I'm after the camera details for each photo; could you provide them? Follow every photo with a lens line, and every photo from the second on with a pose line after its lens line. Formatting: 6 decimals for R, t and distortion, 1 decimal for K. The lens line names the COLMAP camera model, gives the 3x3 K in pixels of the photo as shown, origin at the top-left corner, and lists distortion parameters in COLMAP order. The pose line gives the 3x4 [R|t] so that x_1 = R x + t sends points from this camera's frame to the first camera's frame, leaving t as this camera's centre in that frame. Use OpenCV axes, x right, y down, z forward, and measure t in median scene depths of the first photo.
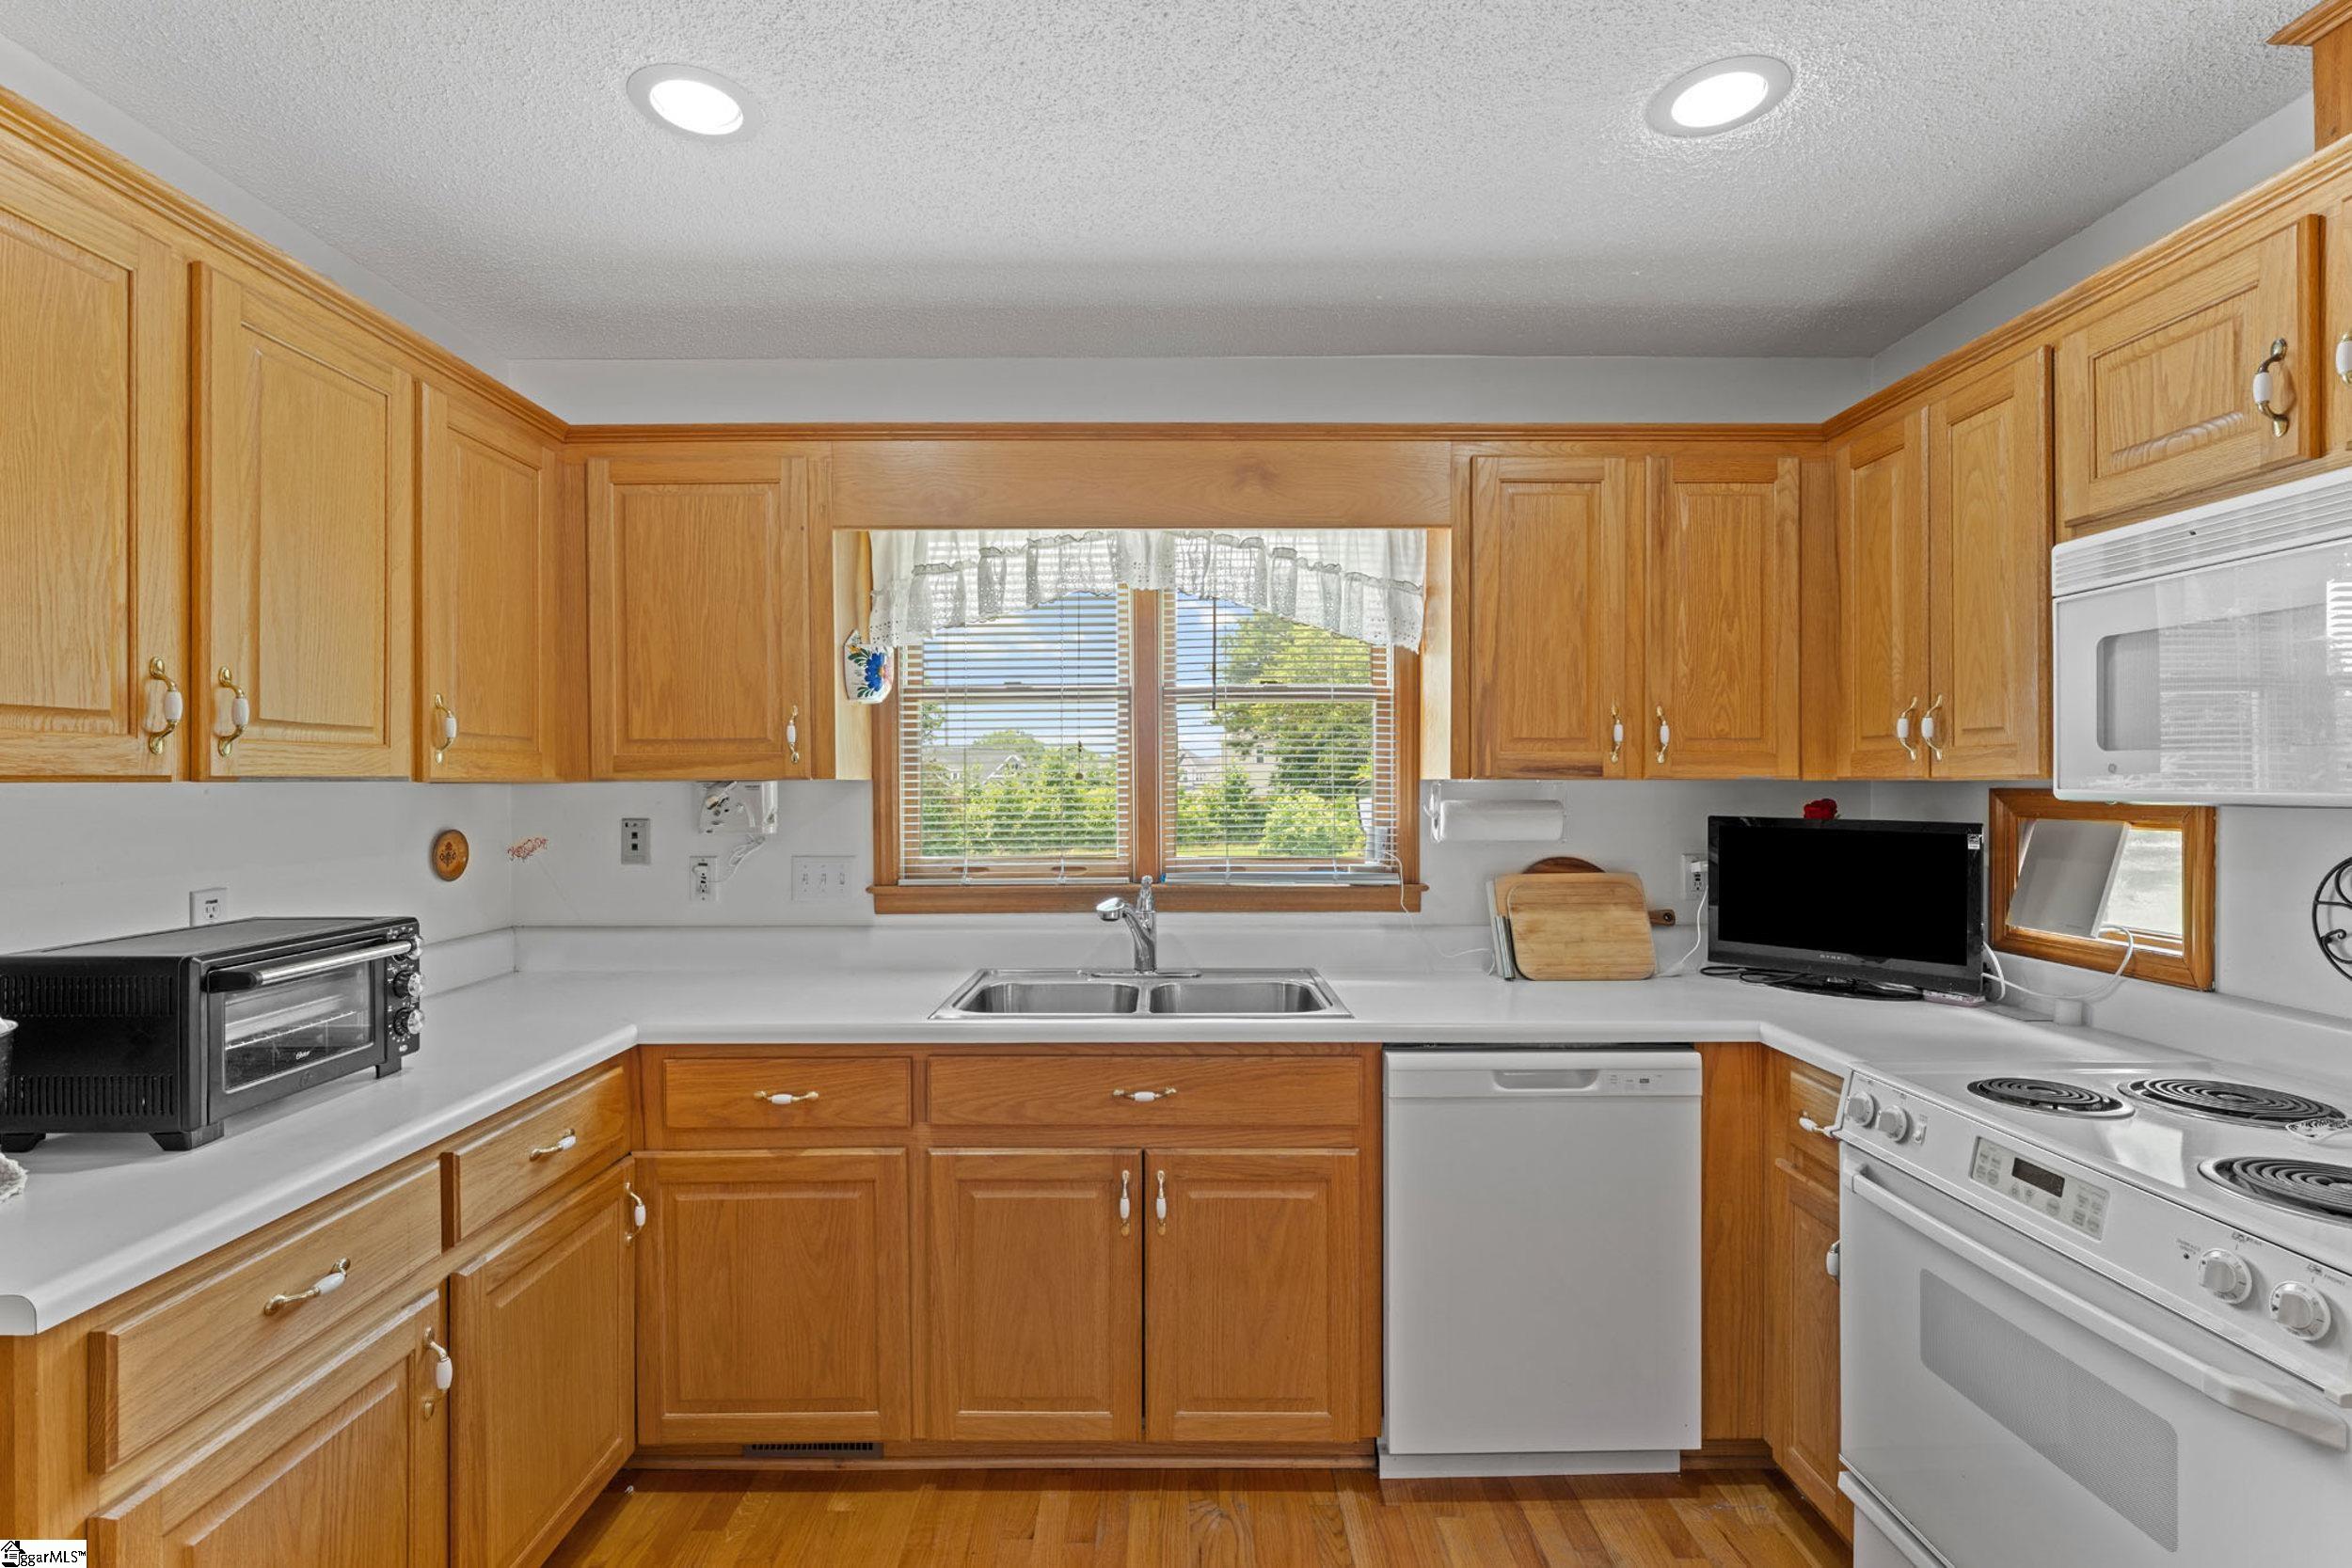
lens RADIAL K [[1077.4, 0, 1167.9], [0, 1077.4, 786.3], [0, 0, 1]] dist [-0.001651, -0.000262]
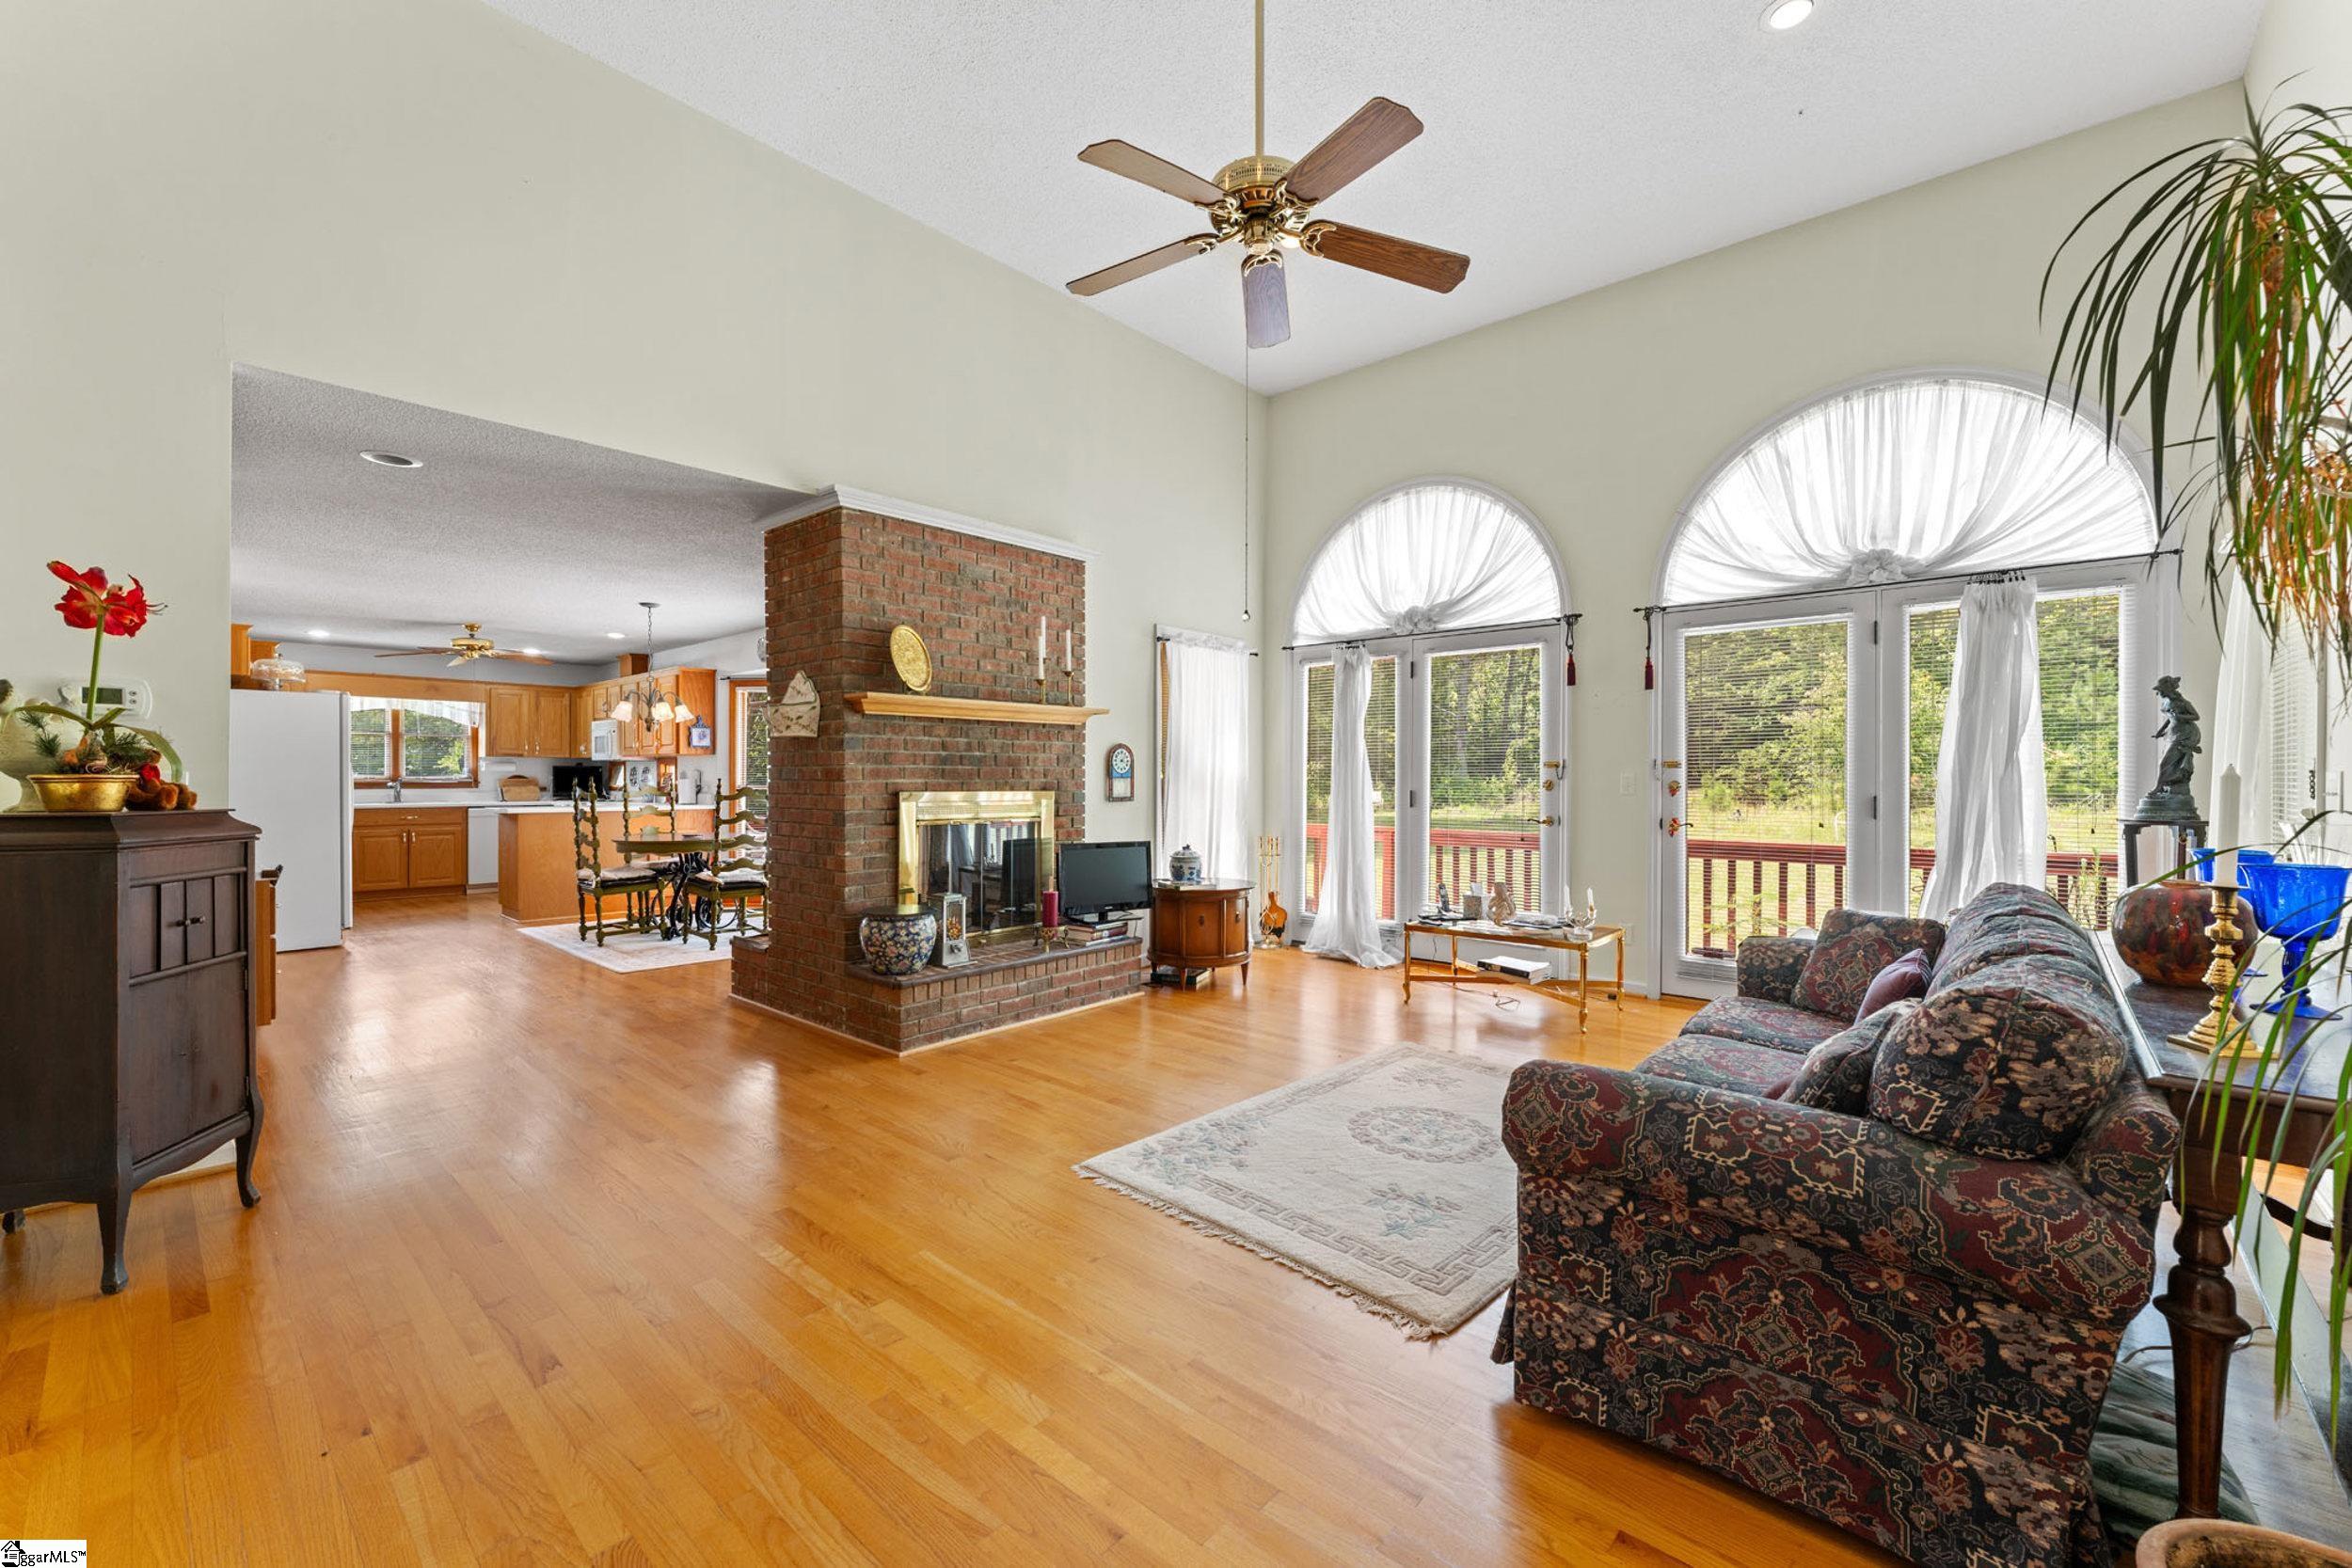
lens RADIAL K [[948.7, 0, 1183.9], [0, 948.7, 780.8], [0, 0, 1]] dist [-0.003487, 0.000369]
pose [[0.661203, -0.000776, 0.750206, -0.892332], [0.000247, 1.000000, 0.000816, 0.105069], [-0.750207, -0.000354, 0.661203, -4.364043]]
